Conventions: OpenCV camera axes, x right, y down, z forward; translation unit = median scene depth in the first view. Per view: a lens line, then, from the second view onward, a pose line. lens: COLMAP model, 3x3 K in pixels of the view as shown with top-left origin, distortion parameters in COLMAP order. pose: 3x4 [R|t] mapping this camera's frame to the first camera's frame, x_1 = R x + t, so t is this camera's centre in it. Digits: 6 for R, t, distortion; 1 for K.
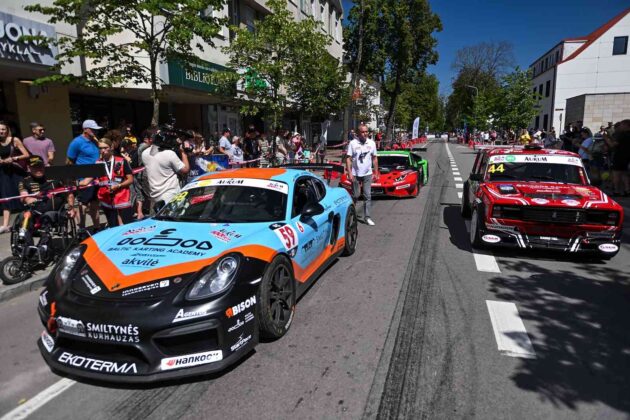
lens RADIAL K [[438.2, 0, 315.0], [0, 438.2, 210.0], [0, 0, 1]] dist [-0.001818, -0.000622]
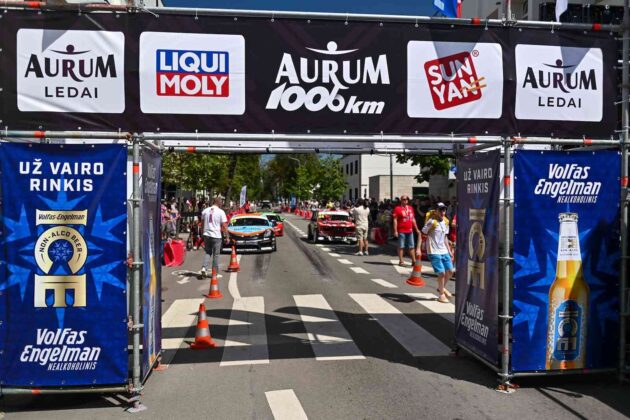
lens RADIAL K [[621.8, 0, 315.0], [0, 621.8, 210.0], [0, 0, 1]] dist [-0.059148, -0.000330]
pose [[0.926721, 0.011606, 0.375571, -0.489305], [0.047436, 0.987912, -0.147577, 0.197432], [-0.372744, 0.154578, 0.914969, -1.152119]]
